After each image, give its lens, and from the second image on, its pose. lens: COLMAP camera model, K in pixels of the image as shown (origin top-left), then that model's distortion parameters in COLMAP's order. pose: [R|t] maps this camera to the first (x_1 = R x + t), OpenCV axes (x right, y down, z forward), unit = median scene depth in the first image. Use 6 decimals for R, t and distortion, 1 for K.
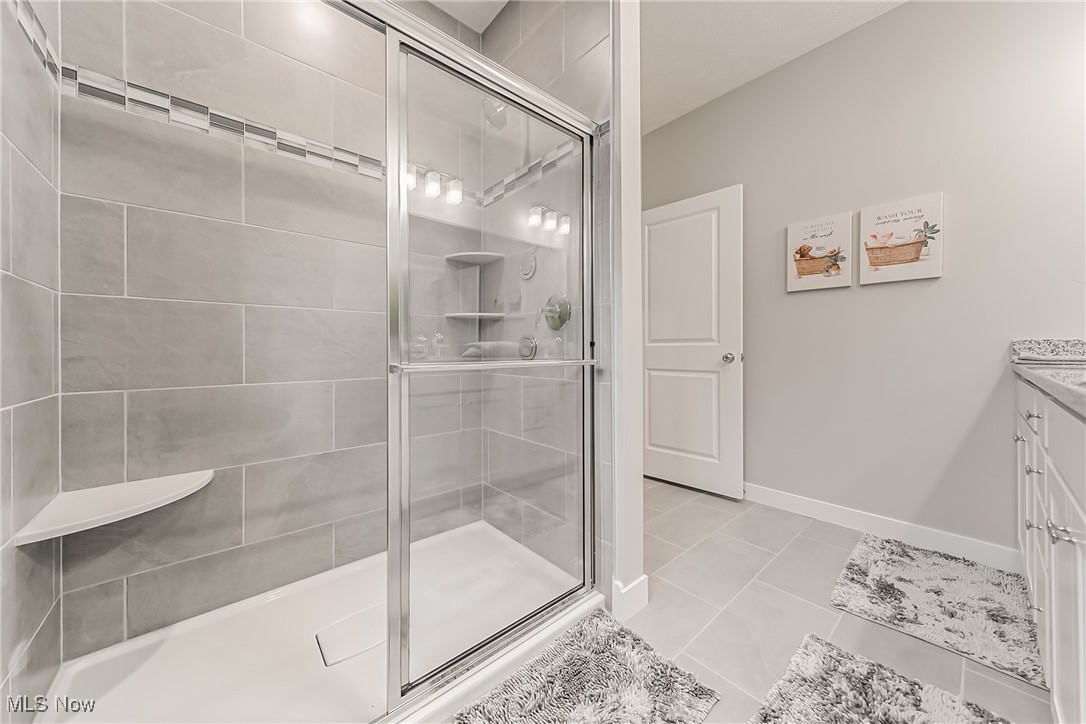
lens RADIAL K [[372.2, 0, 532.9], [0, 372.2, 347.2], [0, 0, 1]] dist [-0.001795, -0.000093]
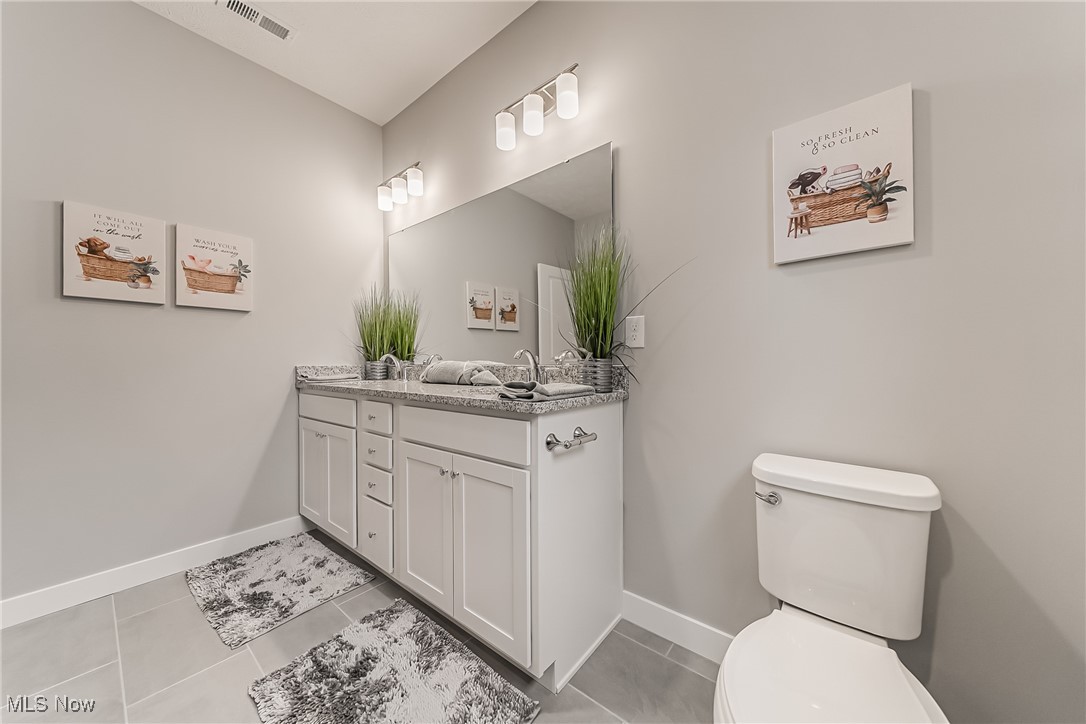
lens RADIAL K [[372.2, 0, 547.2], [0, 372.2, 361.0], [0, 0, 1]] dist [-0.001795, -0.000093]
pose [[-0.189372, 0.002918, 0.981901, -0.214037], [-0.000012, 0.999996, -0.002974, -0.028899], [-0.981905, -0.000575, -0.189371, 0.296112]]
